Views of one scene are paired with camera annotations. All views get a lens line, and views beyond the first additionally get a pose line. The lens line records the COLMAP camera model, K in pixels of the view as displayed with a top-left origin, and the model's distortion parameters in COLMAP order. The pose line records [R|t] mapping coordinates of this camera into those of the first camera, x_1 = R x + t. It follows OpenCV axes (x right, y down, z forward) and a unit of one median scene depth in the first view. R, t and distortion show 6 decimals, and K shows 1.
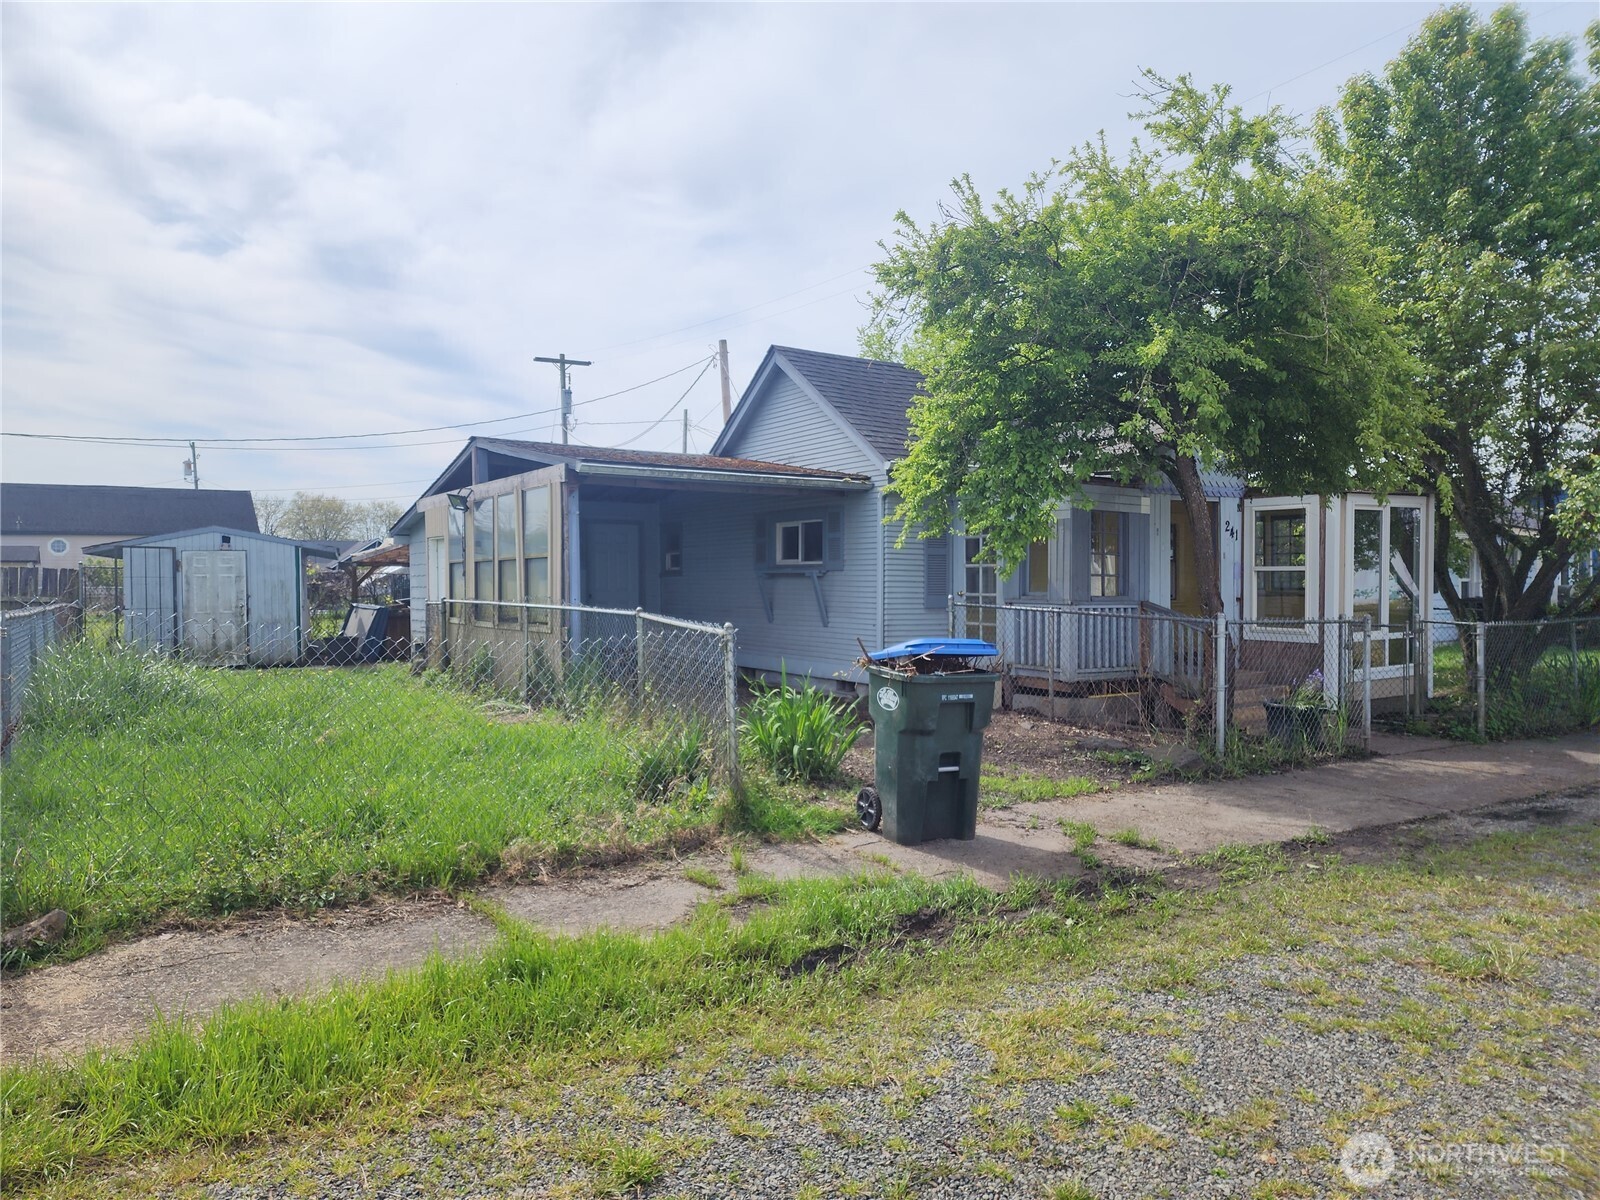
lens RADIAL K [[1074.2, 0, 802.3], [0, 1074.2, 577.3], [0, 0, 1]] dist [0.071503, -0.065412]
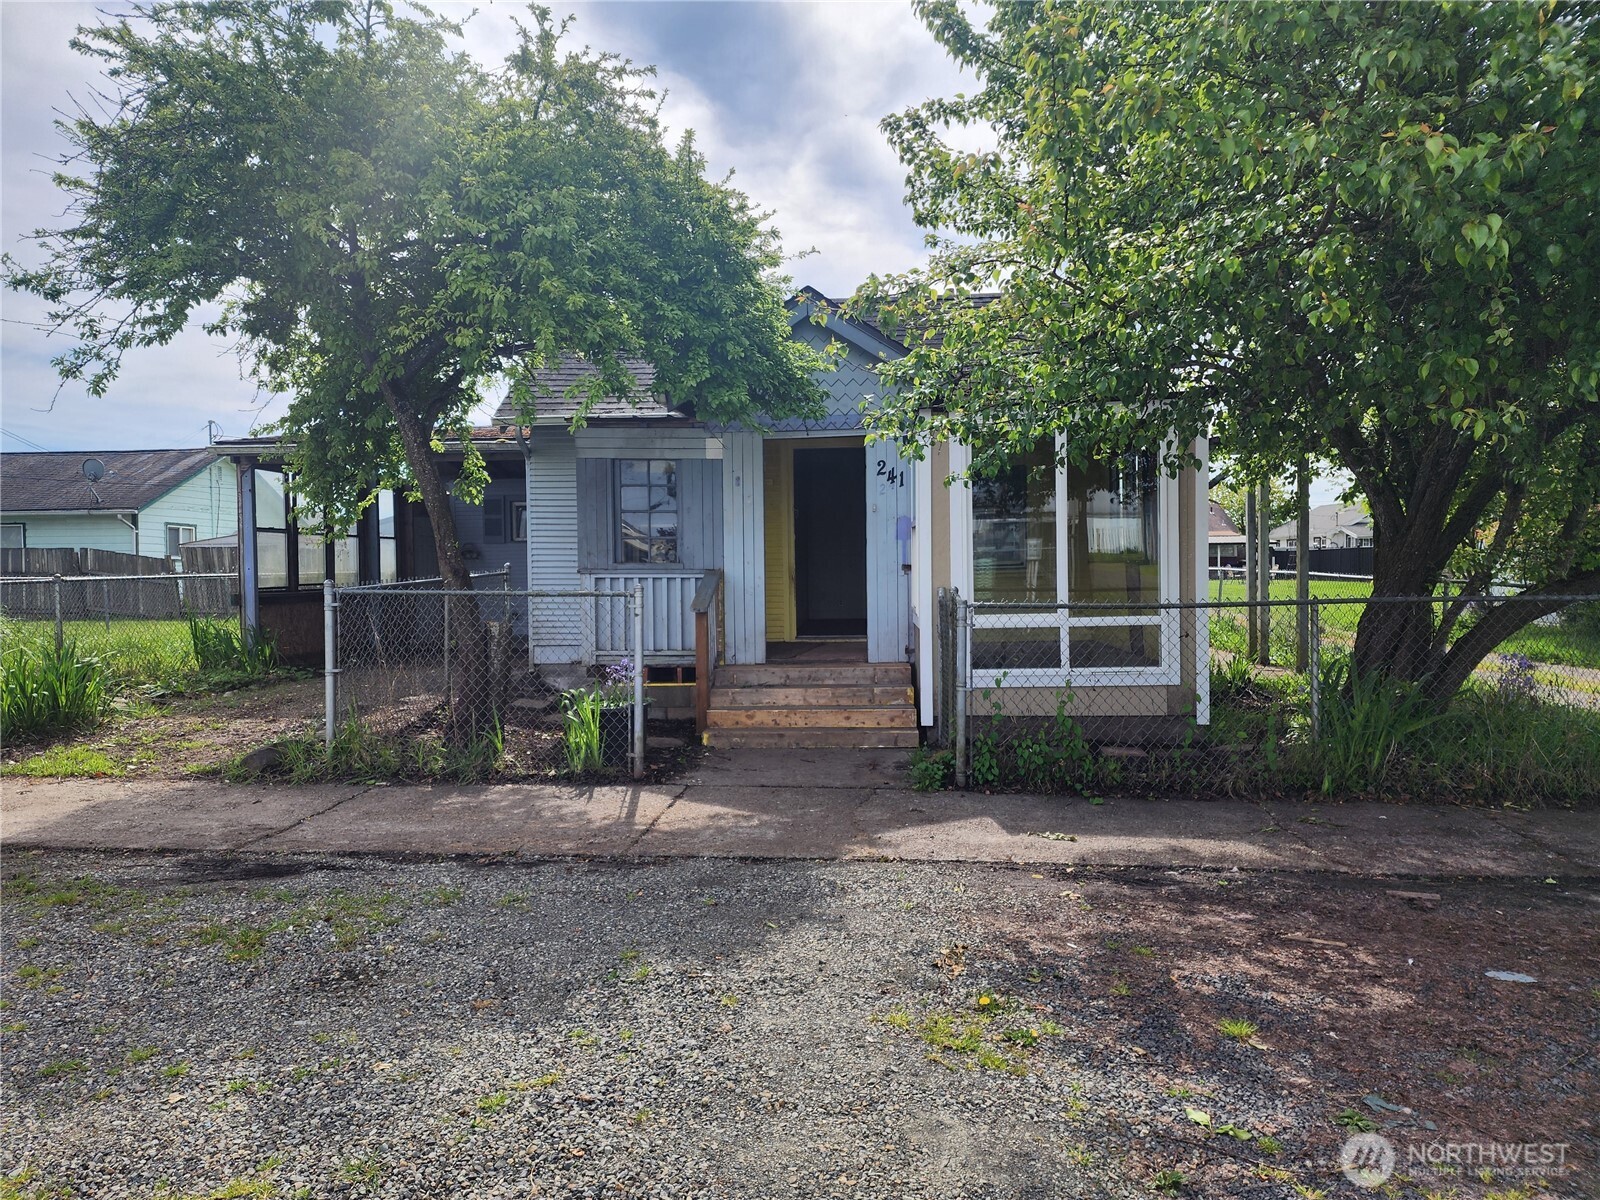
lens RADIAL K [[1074.2, 0, 802.3], [0, 1074.2, 577.3], [0, 0, 1]] dist [0.071503, -0.065412]
pose [[0.793018, 0.003580, -0.609187, 0.808330], [0.012249, 0.999687, 0.021820, 0.011061], [0.609075, -0.024766, 0.792726, 0.392187]]
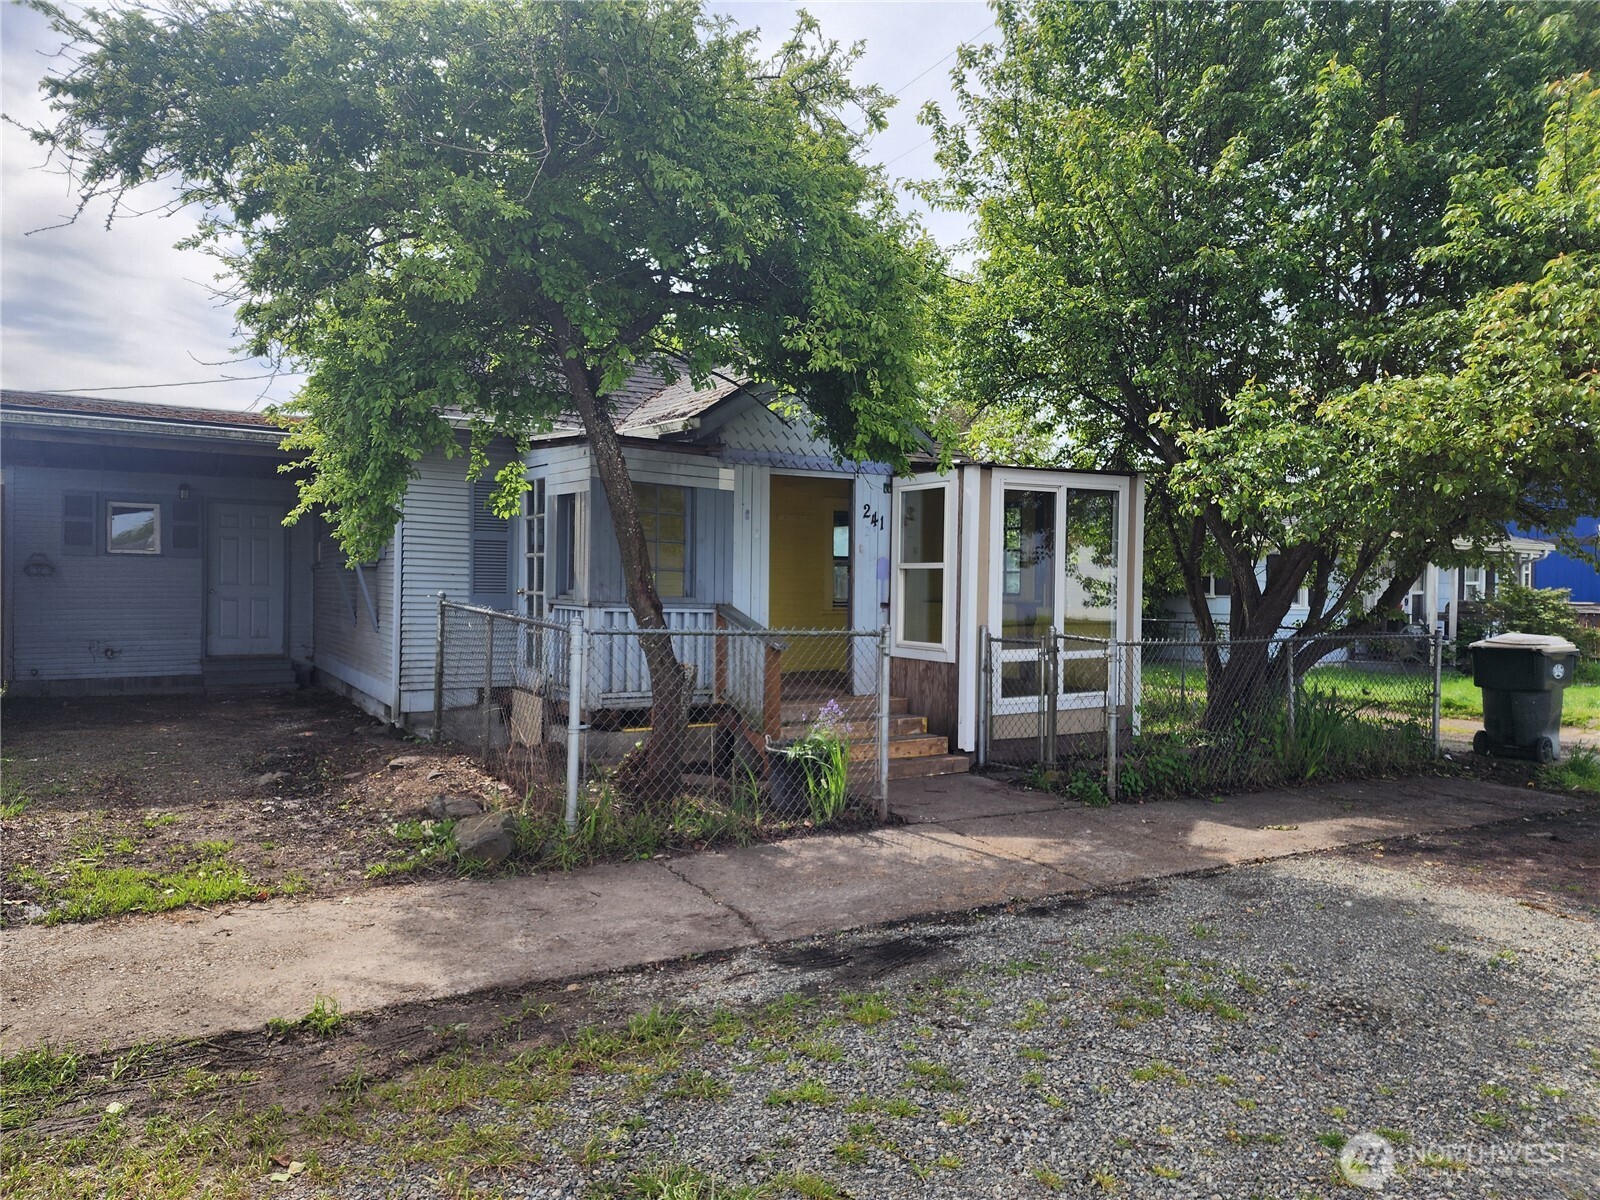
lens RADIAL K [[1074.2, 0, 802.3], [0, 1074.2, 577.3], [0, 0, 1]] dist [0.071503, -0.065412]
pose [[0.999389, 0.018548, -0.029615, 0.375583], [-0.018688, 0.999816, -0.004432, 0.005201], [0.029528, 0.004982, 0.999552, 0.228809]]
